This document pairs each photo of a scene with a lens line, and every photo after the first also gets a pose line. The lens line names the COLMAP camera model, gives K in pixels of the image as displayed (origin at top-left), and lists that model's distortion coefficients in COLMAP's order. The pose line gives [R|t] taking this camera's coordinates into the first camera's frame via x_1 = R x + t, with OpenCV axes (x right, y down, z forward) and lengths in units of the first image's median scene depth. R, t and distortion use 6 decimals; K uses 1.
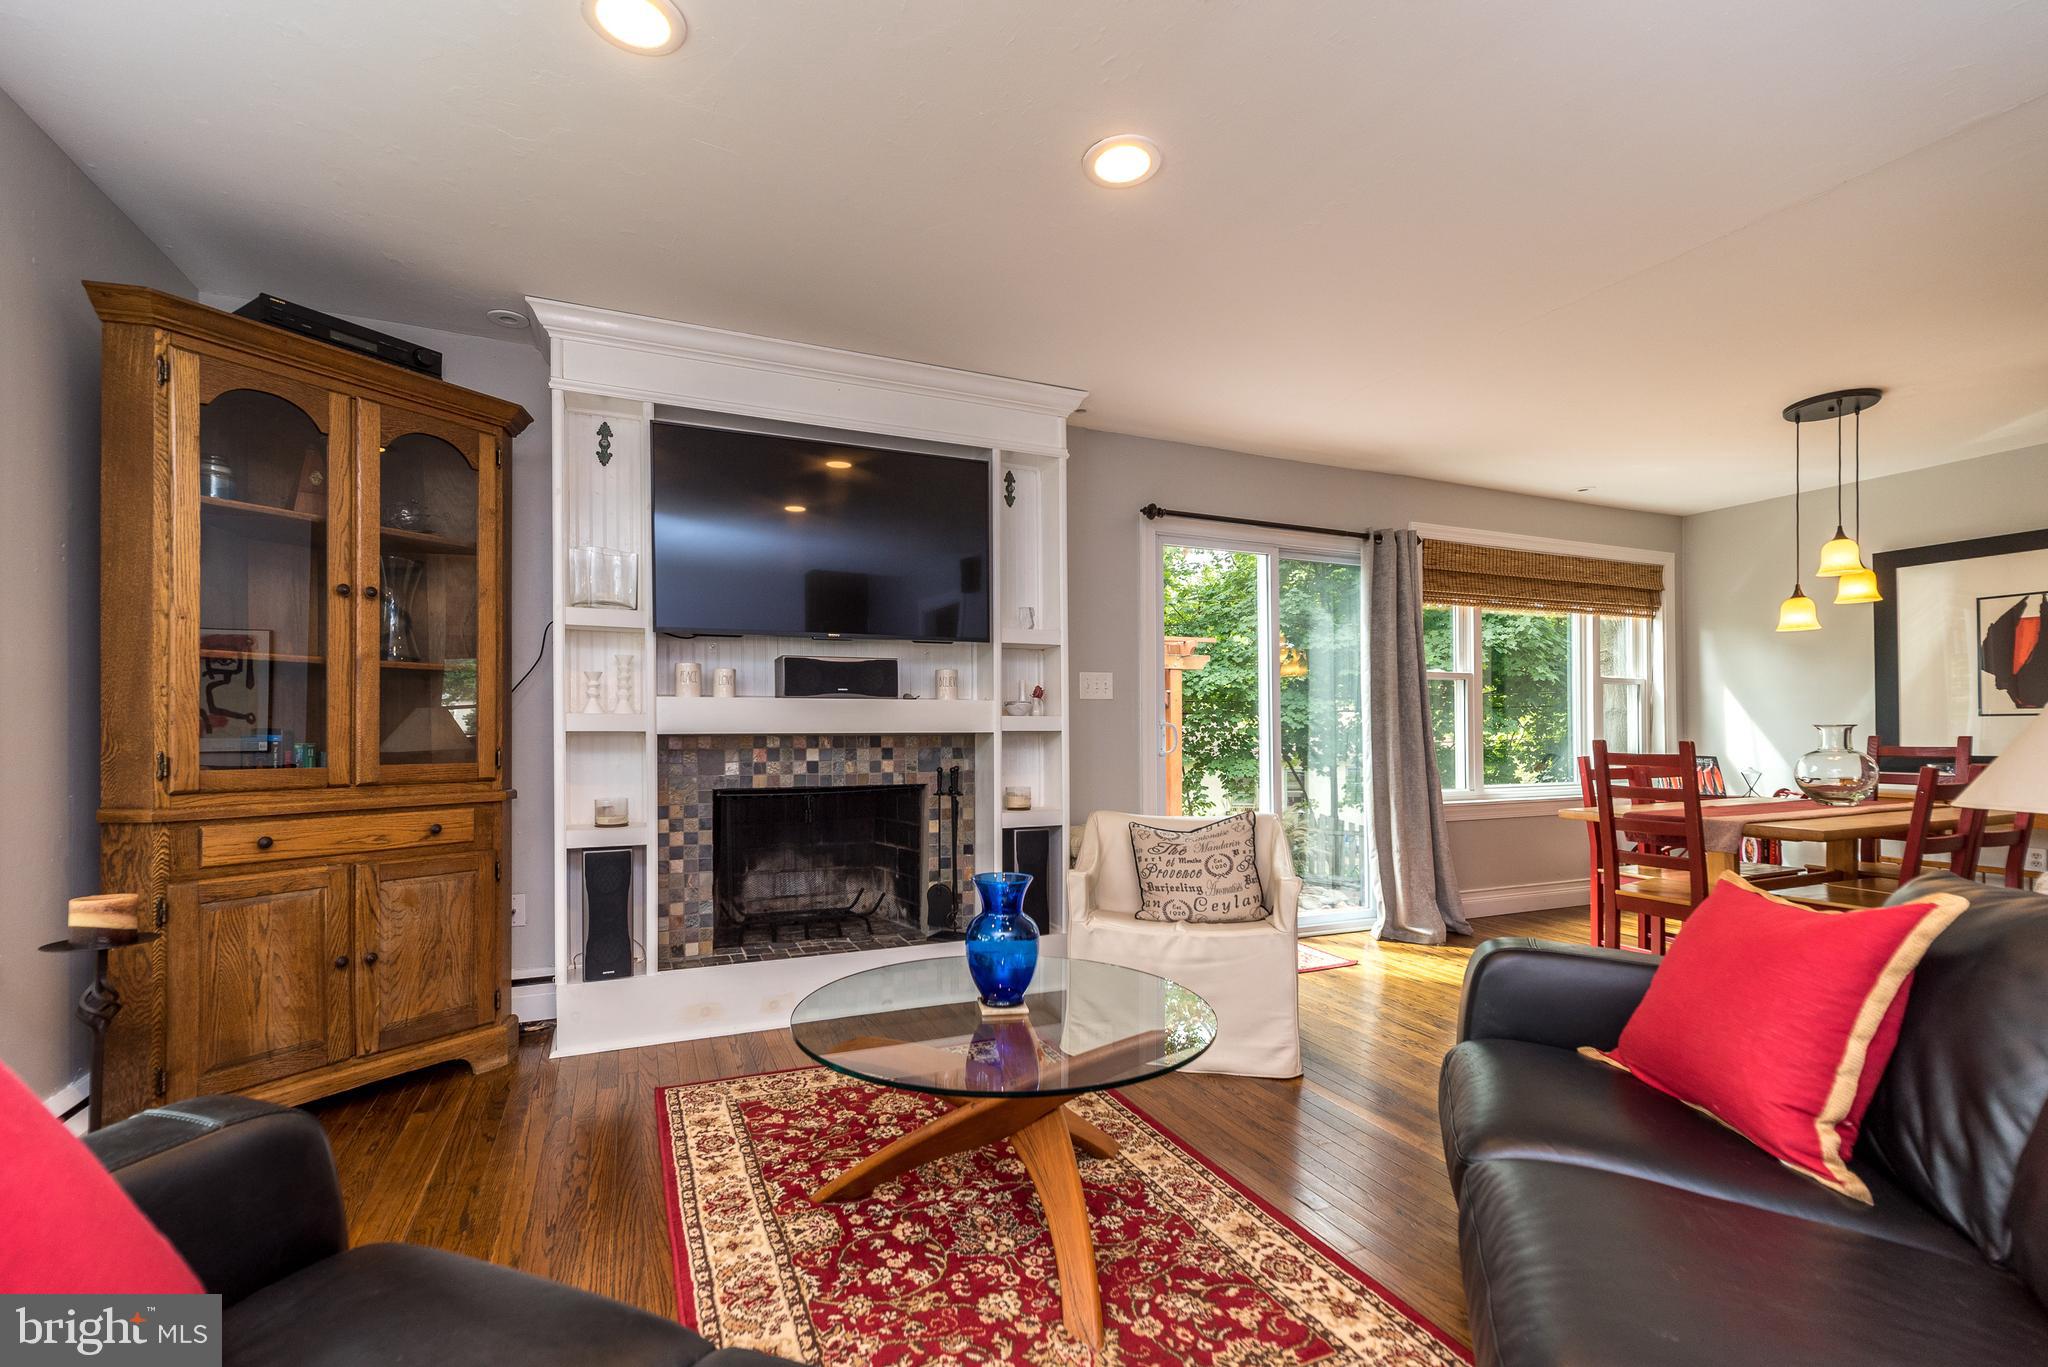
lens RADIAL K [[893.5, 0, 1022.6], [0, 893.5, 719.8], [0, 0, 1]] dist [0.002987, 0.002518]
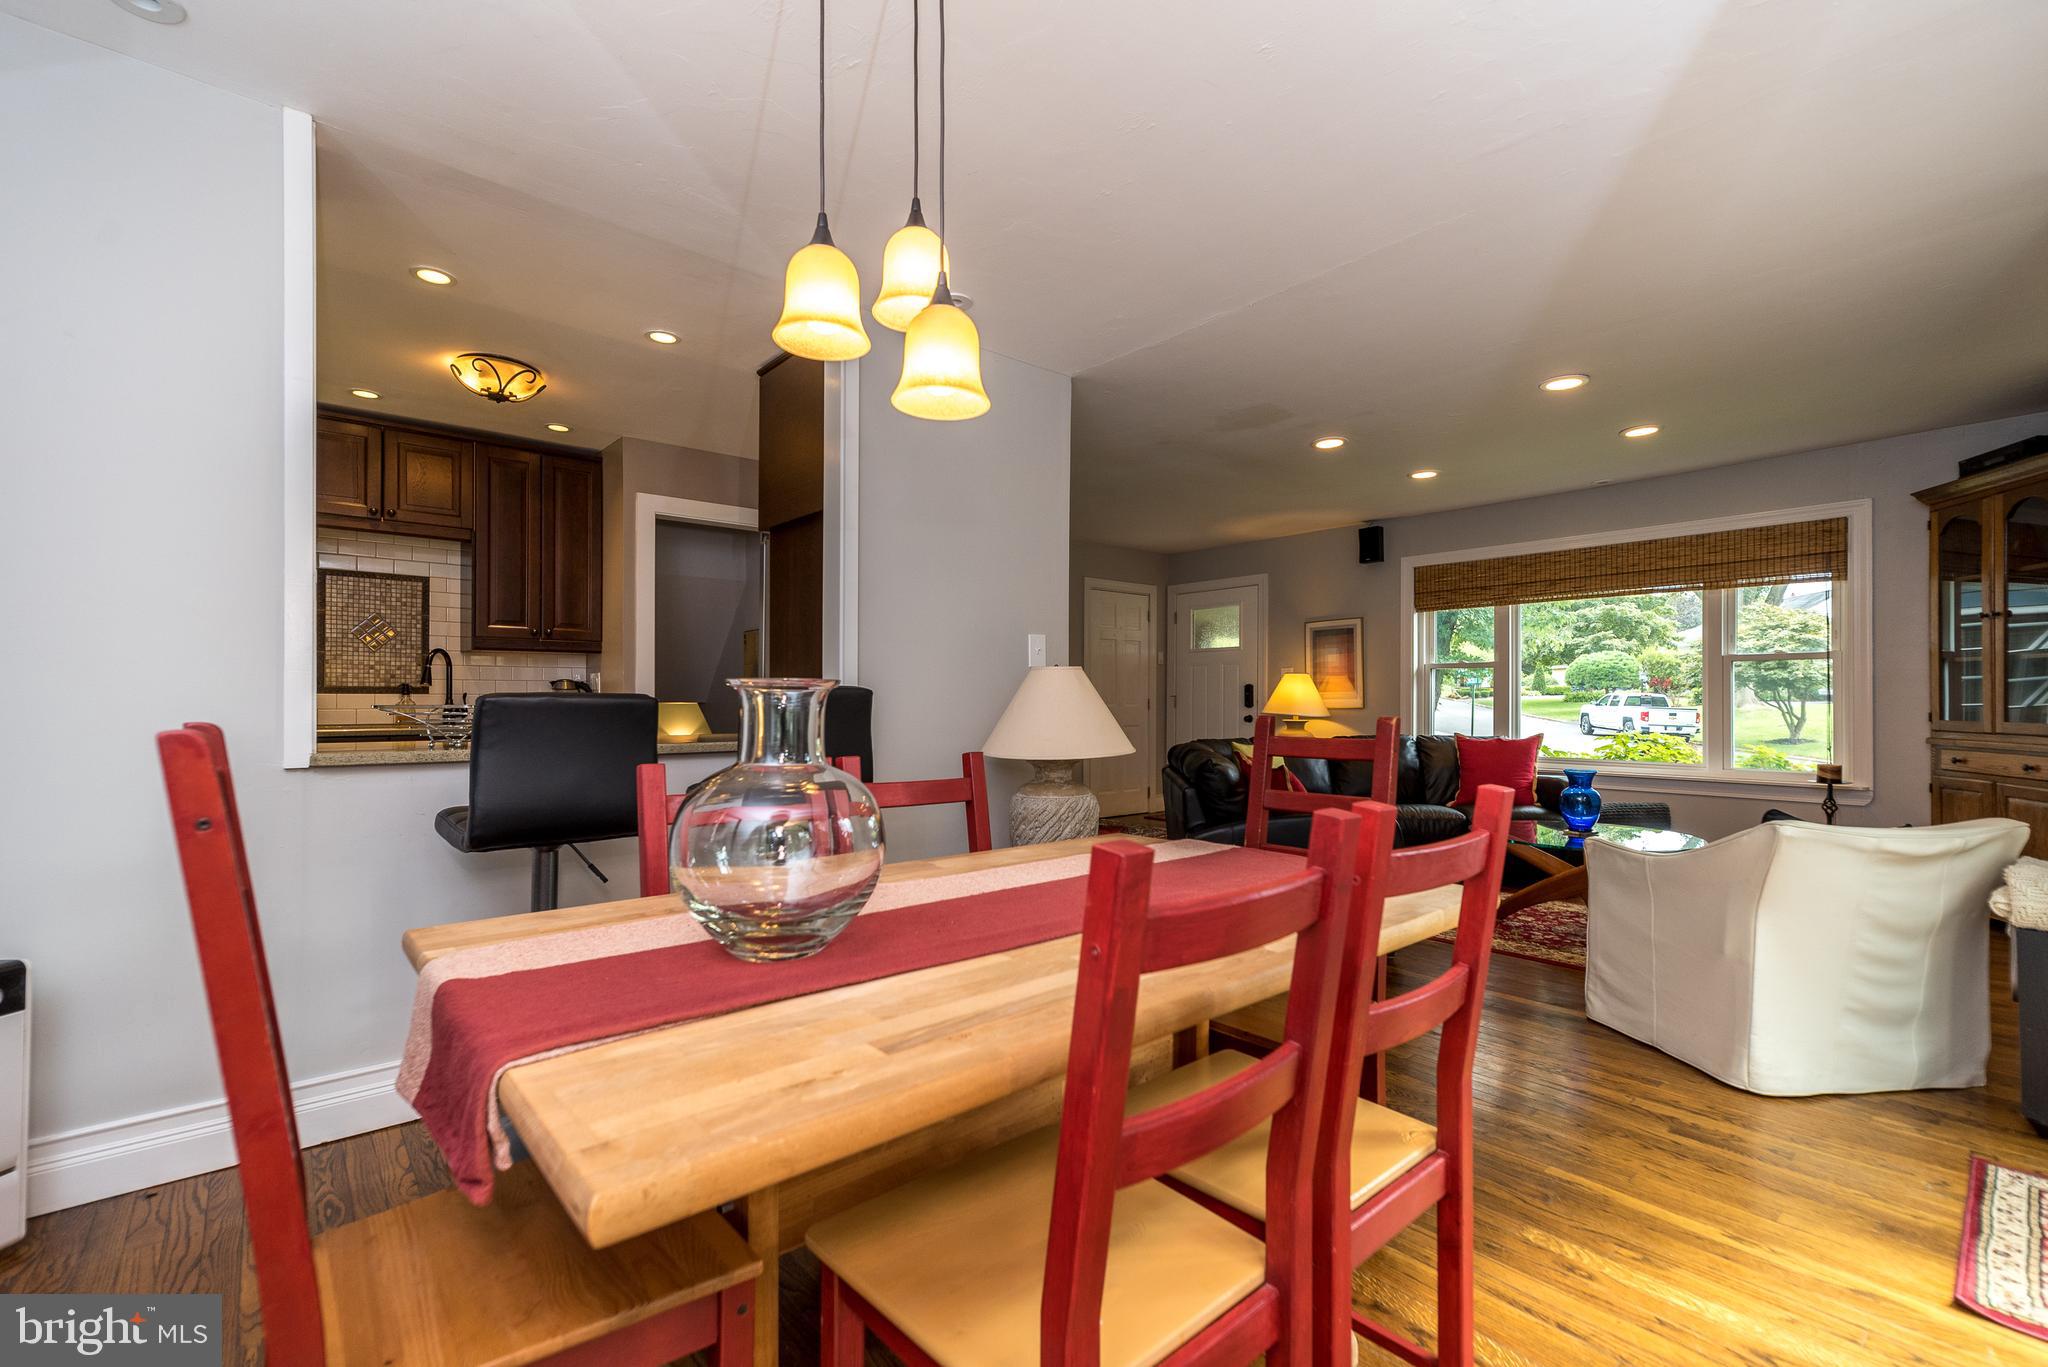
lens RADIAL K [[893.5, 0, 1028.8], [0, 893.5, 684.4], [0, 0, 1]] dist [0.002987, 0.002518]
pose [[-0.956490, -0.006252, -0.291697, 1.088643], [0.001595, 0.999643, -0.026656, 0.018792], [0.291760, -0.025961, -0.956139, 1.576513]]
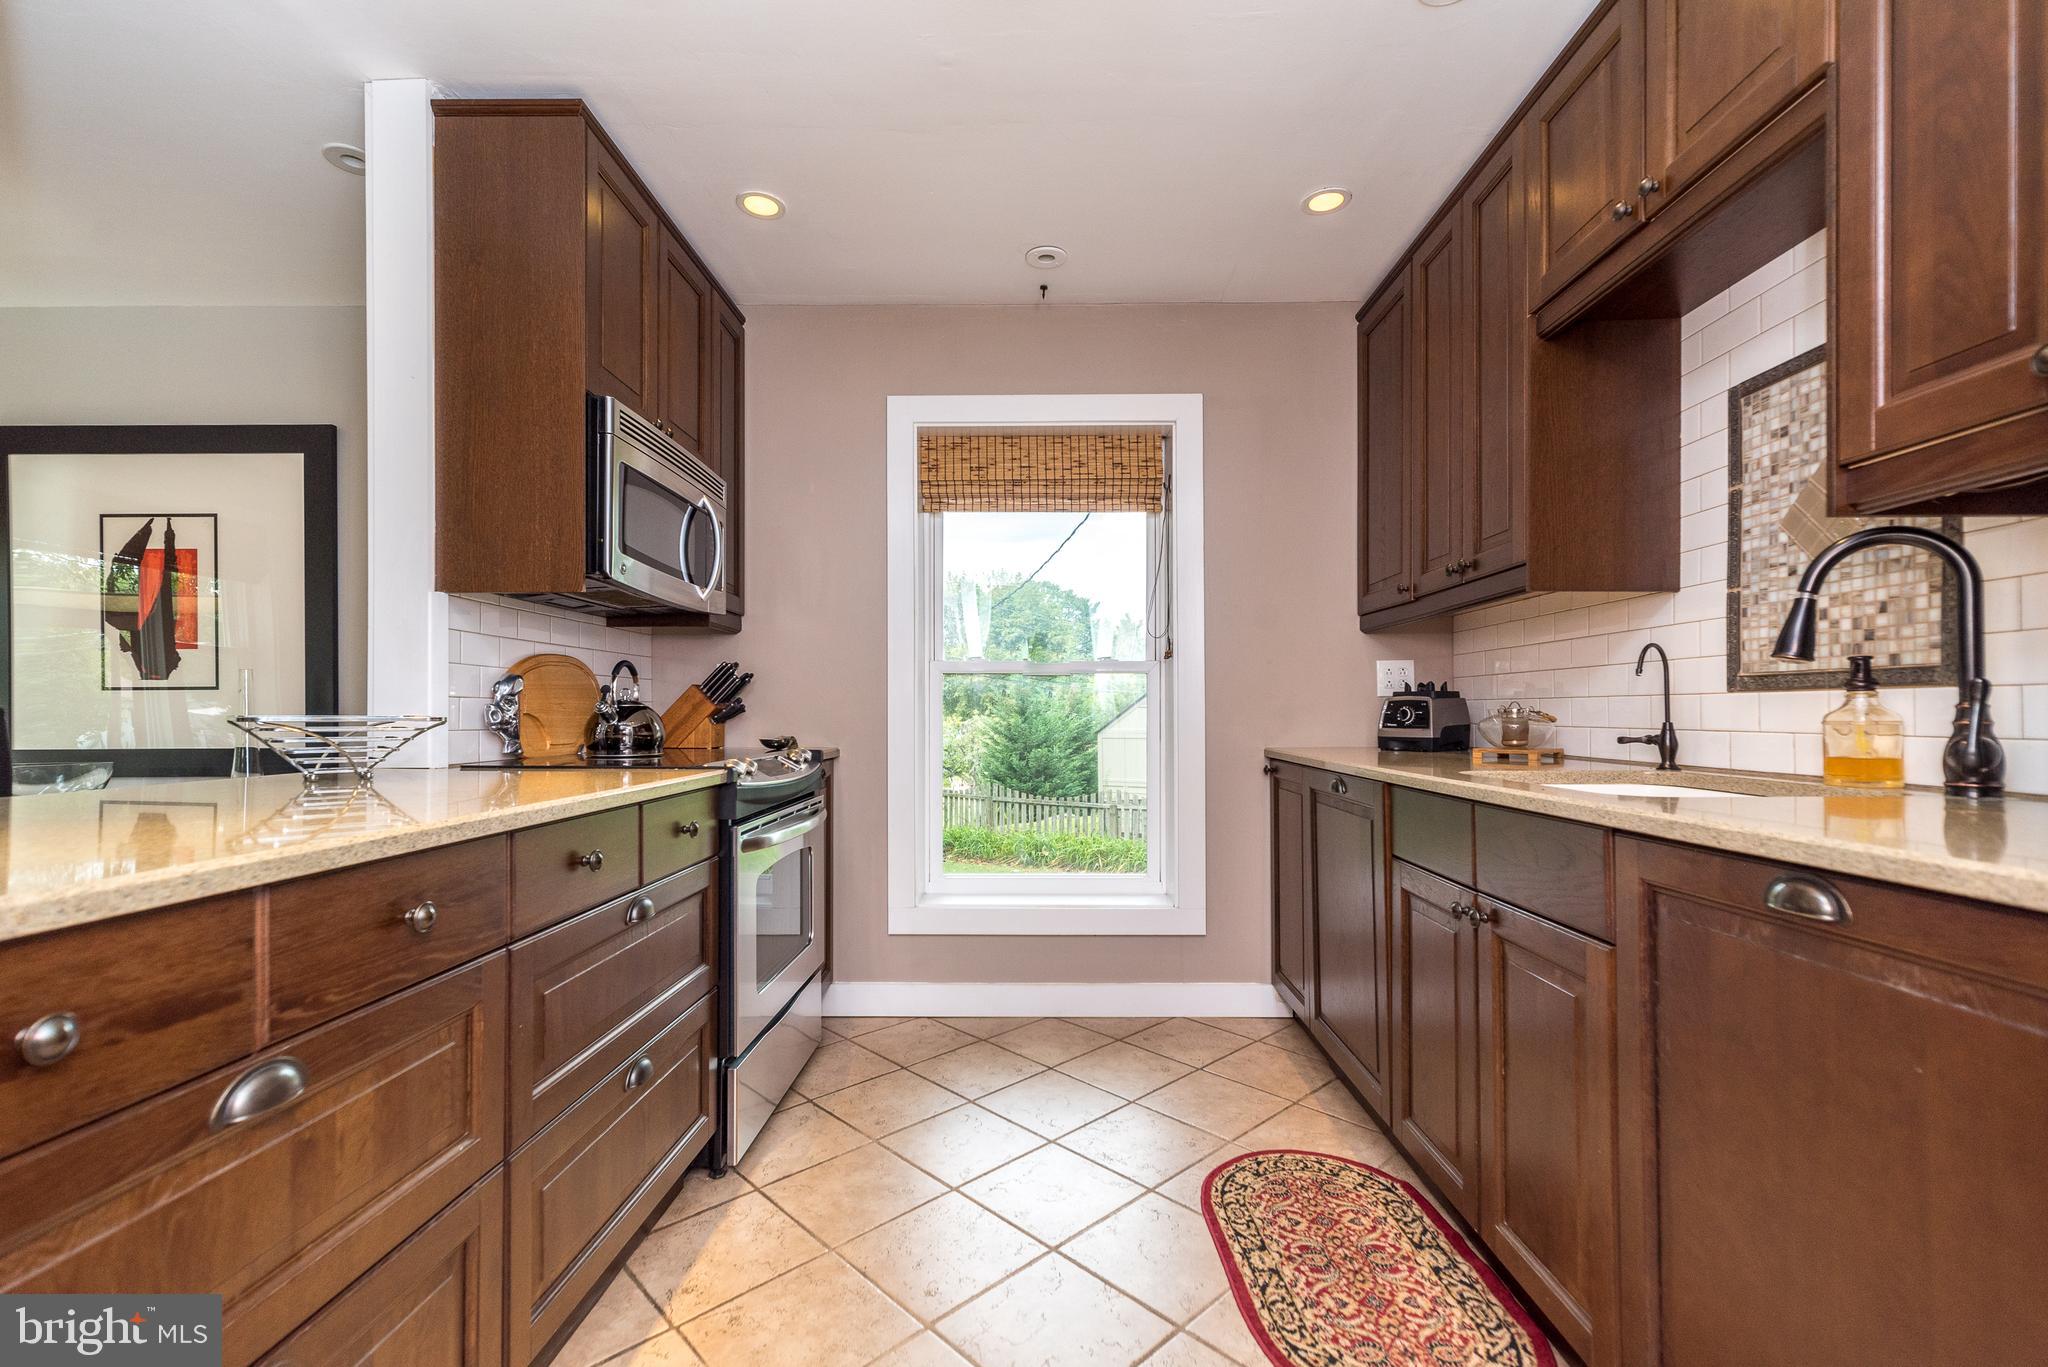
lens RADIAL K [[893.5, 0, 1031.7], [0, 893.5, 709.1], [0, 0, 1]] dist [0.002987, 0.002518]
pose [[0.415255, 0.003907, 0.909697, 1.038044], [-0.007457, 0.999972, -0.000891, 0.008221], [-0.909675, -0.006414, 0.415272, 0.120007]]
